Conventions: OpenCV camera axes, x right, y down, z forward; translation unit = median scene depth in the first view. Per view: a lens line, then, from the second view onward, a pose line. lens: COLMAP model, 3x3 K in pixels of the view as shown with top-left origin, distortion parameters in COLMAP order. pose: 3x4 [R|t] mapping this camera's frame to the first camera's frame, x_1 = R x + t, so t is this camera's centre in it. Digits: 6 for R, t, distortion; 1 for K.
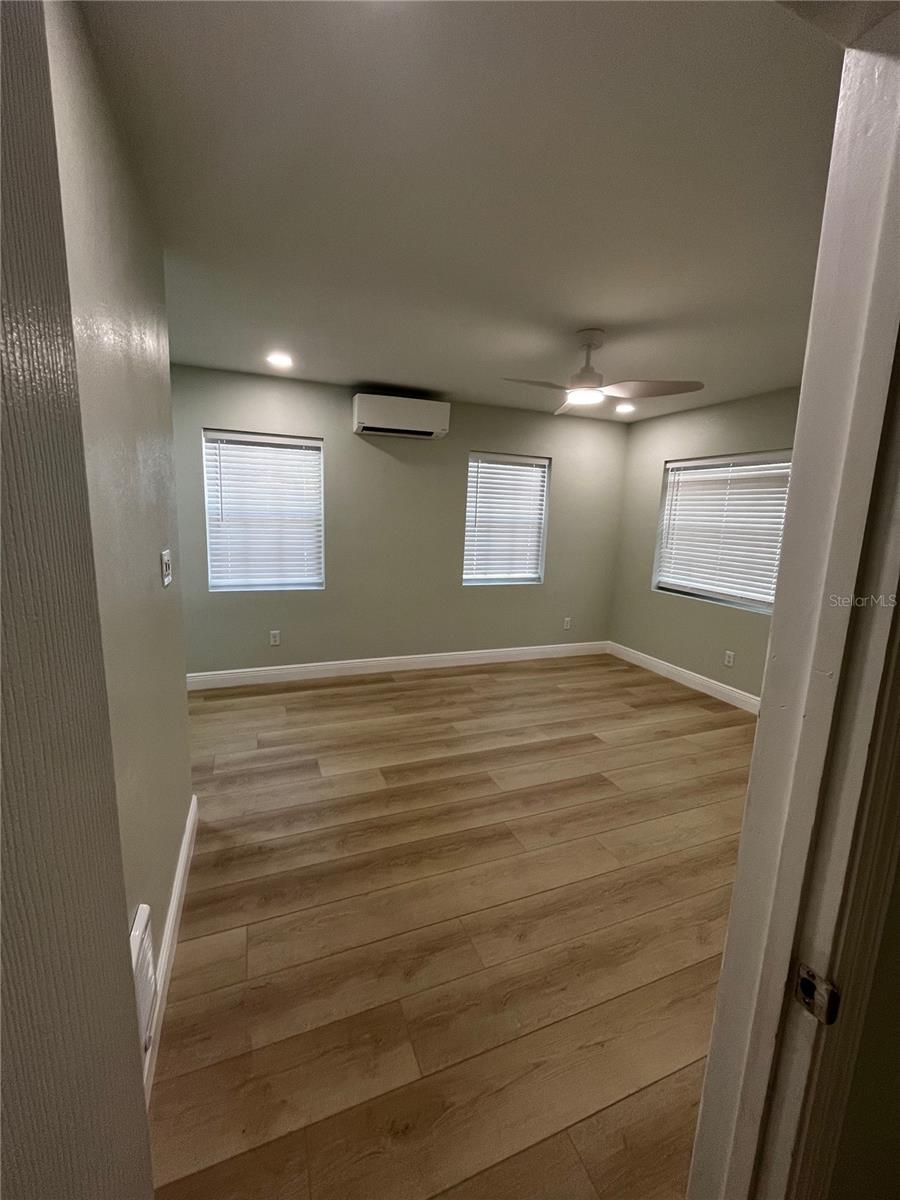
lens RADIAL K [[492.9, 0, 444.3], [0, 492.9, 594.7], [0, 0, 1]] dist [-0.003880, -0.000231]
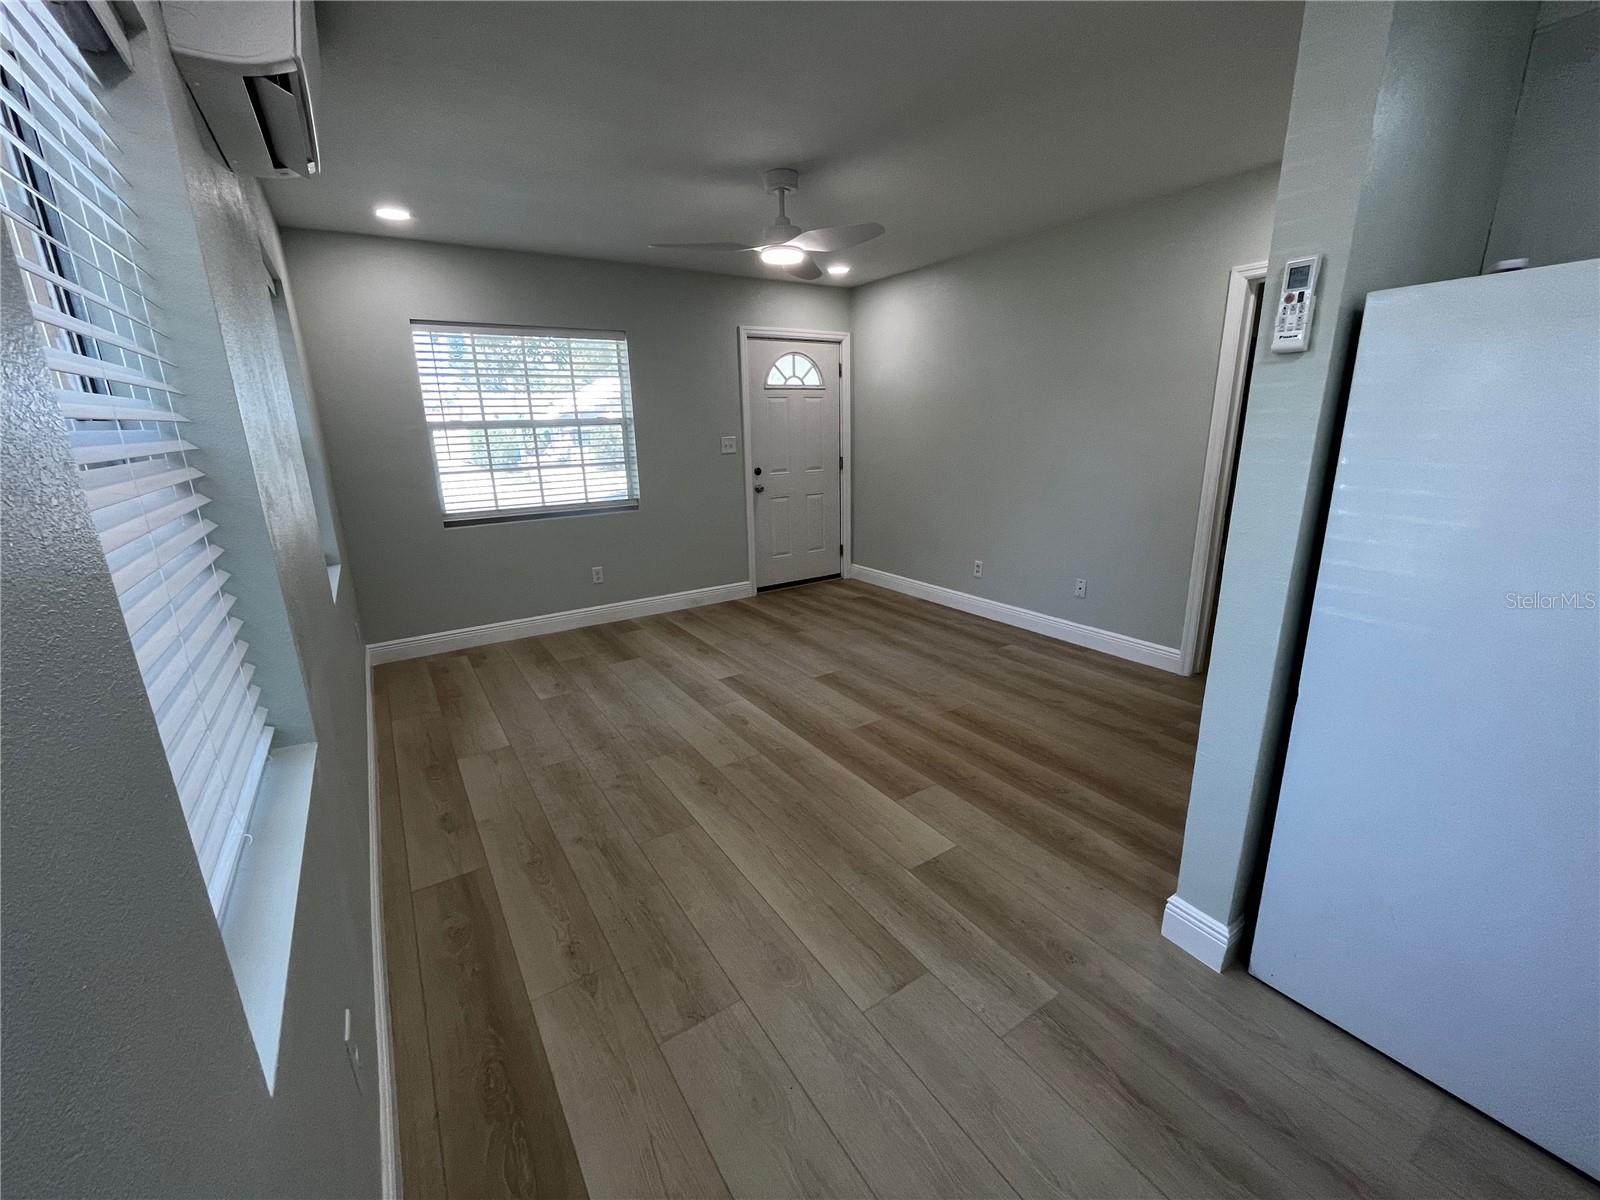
lens RADIAL K [[657.2, 0, 790.5], [0, 657.2, 597.8], [0, 0, 1]] dist [-0.003880, -0.000231]
pose [[-0.201483, -0.286959, 0.936514, -0.683680], [0.178258, 0.929413, 0.323134, -0.172047], [-0.963135, 0.232047, -0.136108, 0.953363]]
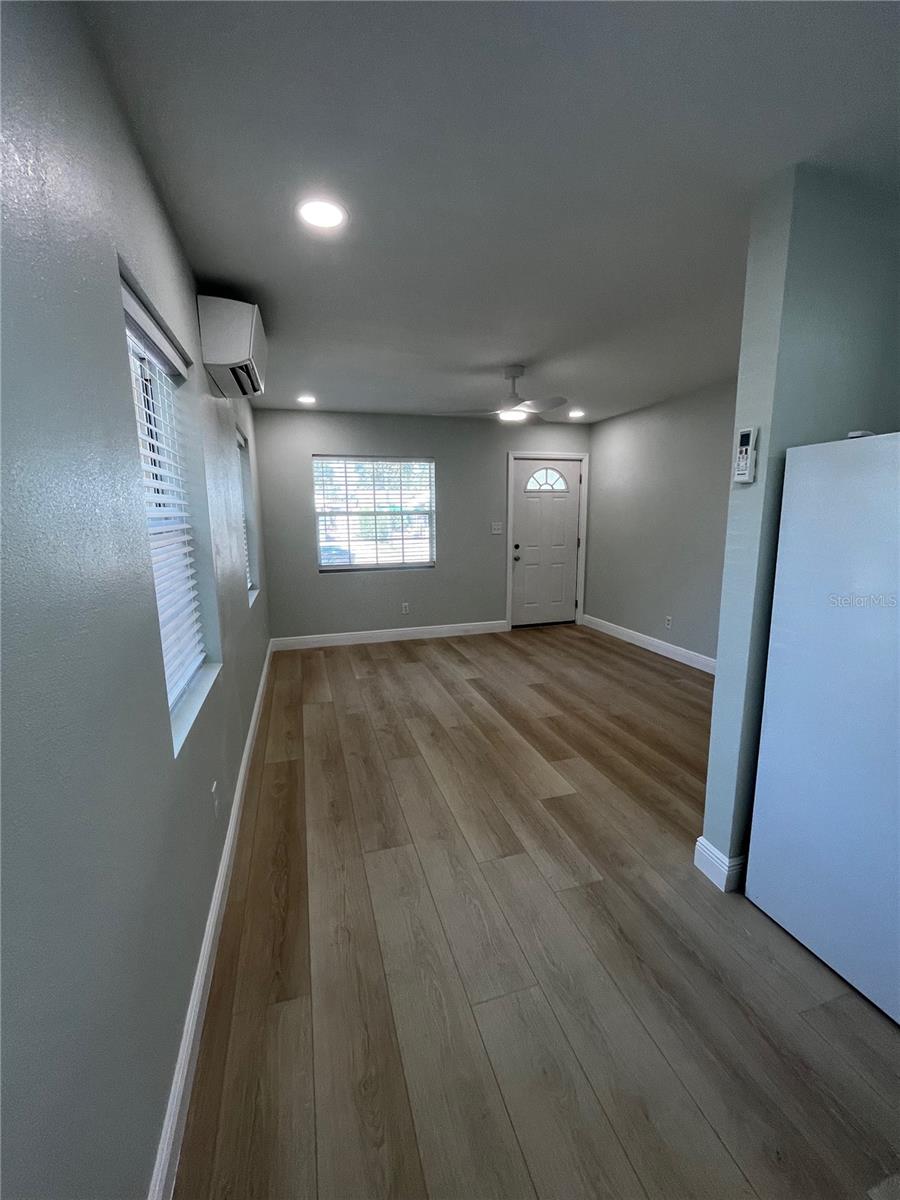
lens RADIAL K [[492.9, 0, 441.7], [0, 492.9, 595.2], [0, 0, 1]] dist [-0.003880, -0.000231]
pose [[0.085320, -0.204435, 0.975155, -0.853393], [0.180484, 0.965703, 0.186663, -0.166179], [-0.979870, 0.160074, 0.119291, 0.830970]]
